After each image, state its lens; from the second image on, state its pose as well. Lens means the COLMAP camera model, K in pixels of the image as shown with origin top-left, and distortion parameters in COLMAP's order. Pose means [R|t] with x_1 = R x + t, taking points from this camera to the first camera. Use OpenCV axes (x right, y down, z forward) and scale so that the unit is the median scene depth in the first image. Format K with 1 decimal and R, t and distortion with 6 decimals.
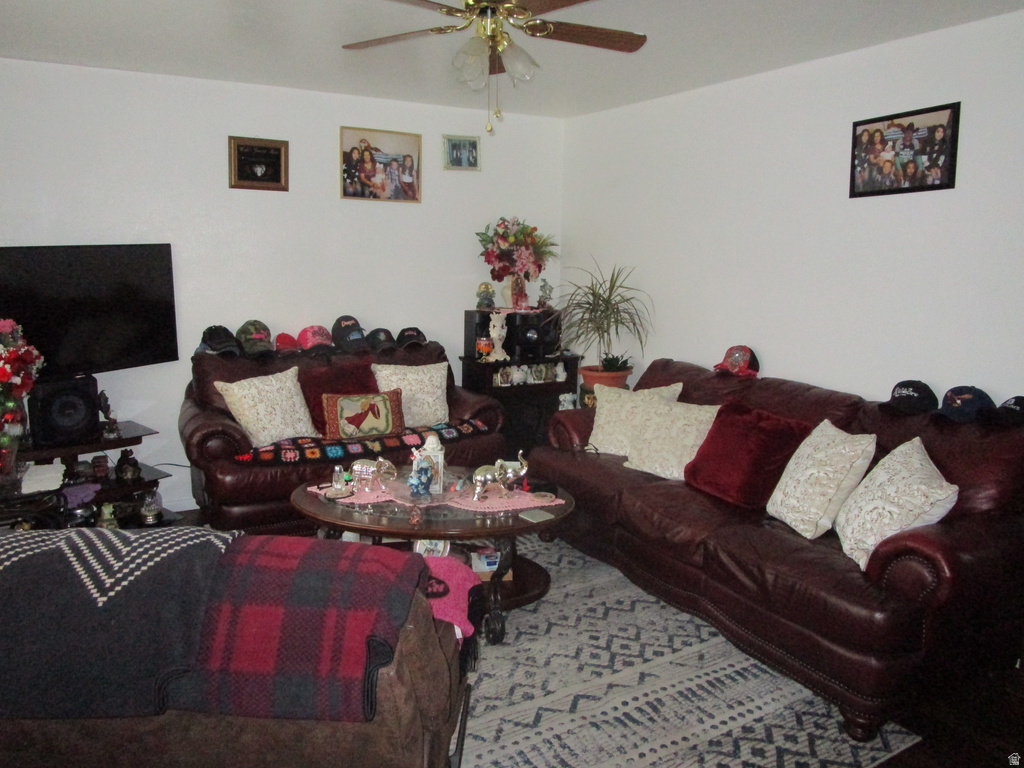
lens RADIAL K [[730.7, 0, 496.1], [0, 730.7, 384.3], [0, 0, 1]] dist [-0.043583, 0.039428]
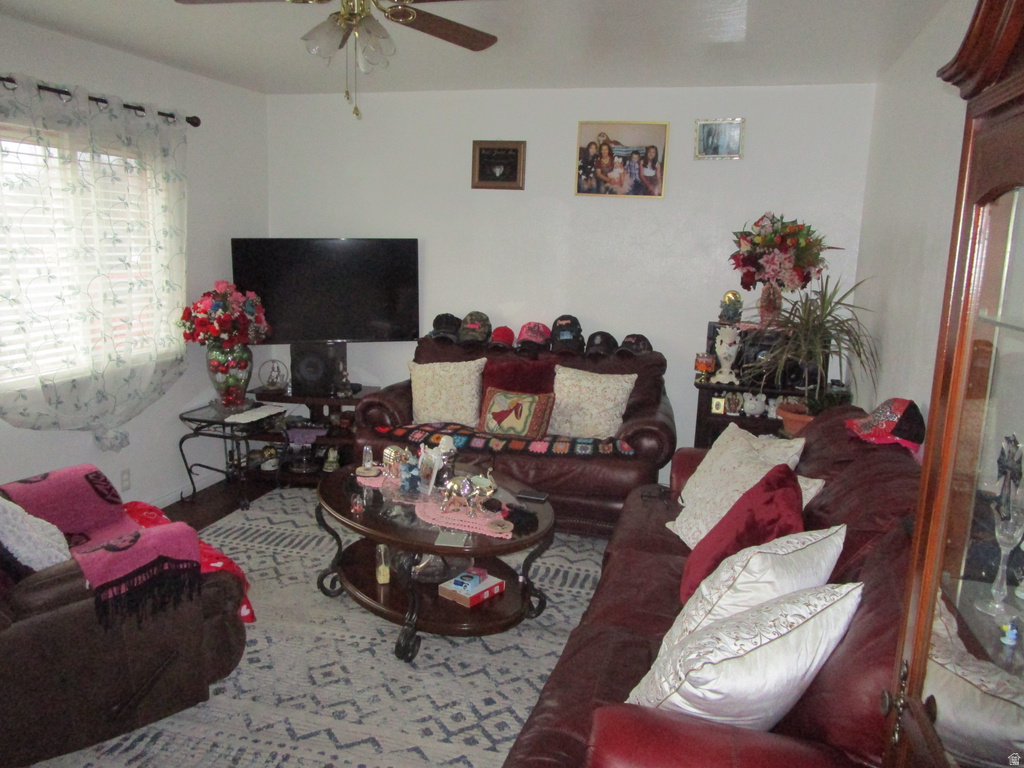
lens RADIAL K [[730.7, 0, 496.1], [0, 730.7, 384.3], [0, 0, 1]] dist [-0.043583, 0.039428]
pose [[0.731868, 0.140265, -0.666854, 0.398747], [-0.144567, 0.988271, 0.049209, -0.036908], [0.665935, 0.060391, 0.743562, 0.214706]]
